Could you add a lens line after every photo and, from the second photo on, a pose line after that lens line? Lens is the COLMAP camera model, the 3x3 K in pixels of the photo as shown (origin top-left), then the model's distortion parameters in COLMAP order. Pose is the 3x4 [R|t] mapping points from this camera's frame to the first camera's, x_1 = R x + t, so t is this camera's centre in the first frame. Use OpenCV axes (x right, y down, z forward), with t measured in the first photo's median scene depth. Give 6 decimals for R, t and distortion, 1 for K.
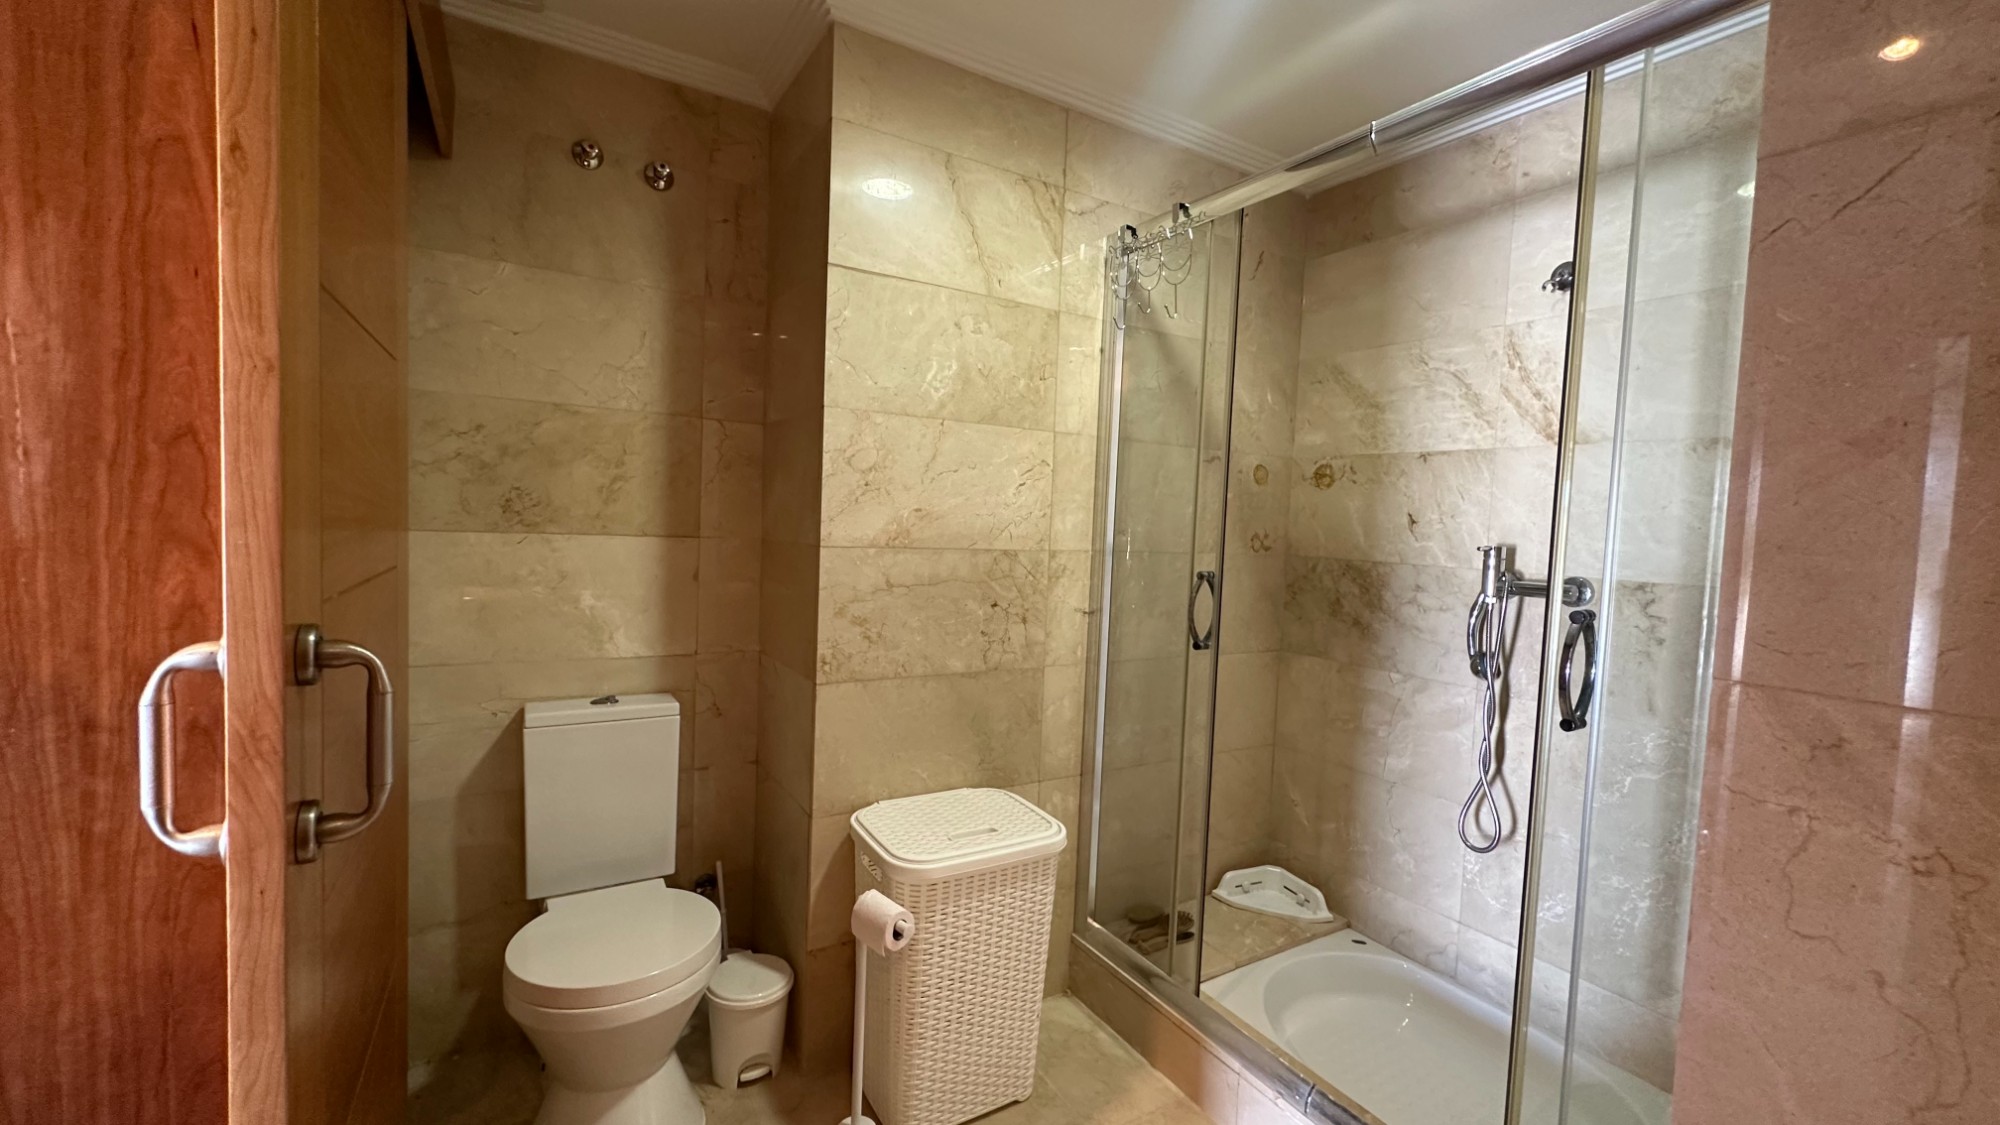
lens RADIAL K [[797.2, 0, 1000.0], [0, 797.2, 562.5], [0, 0, 1]] dist [0.000885, -0.000139]
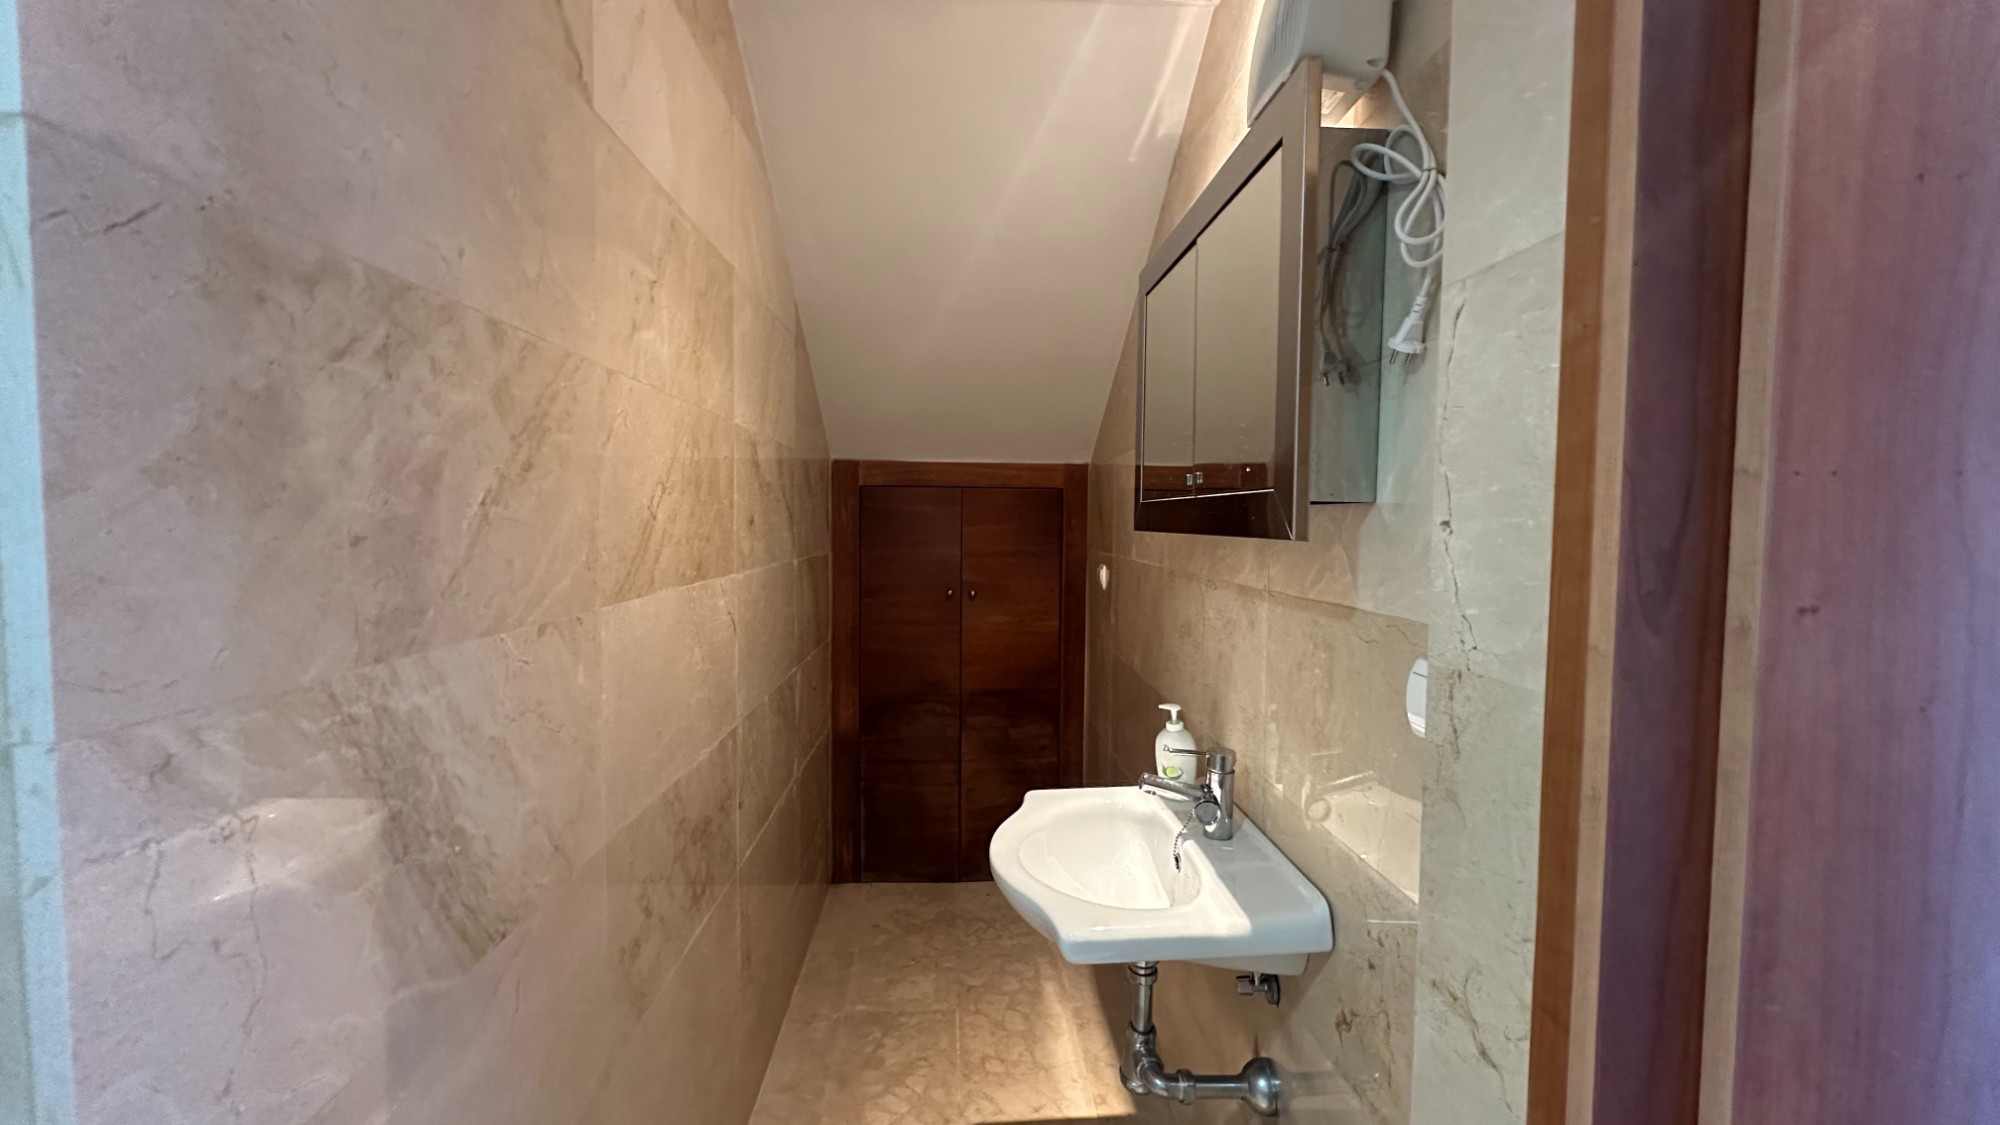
lens RADIAL K [[797.2, 0, 1000.0], [0, 797.2, 562.5], [0, 0, 1]] dist [0.000885, -0.000139]
pose [[-0.883488, -0.075833, 0.462276, -0.363232], [-0.021285, 0.992290, 0.122098, -0.177457], [-0.467971, 0.098032, -0.878290, 1.354565]]
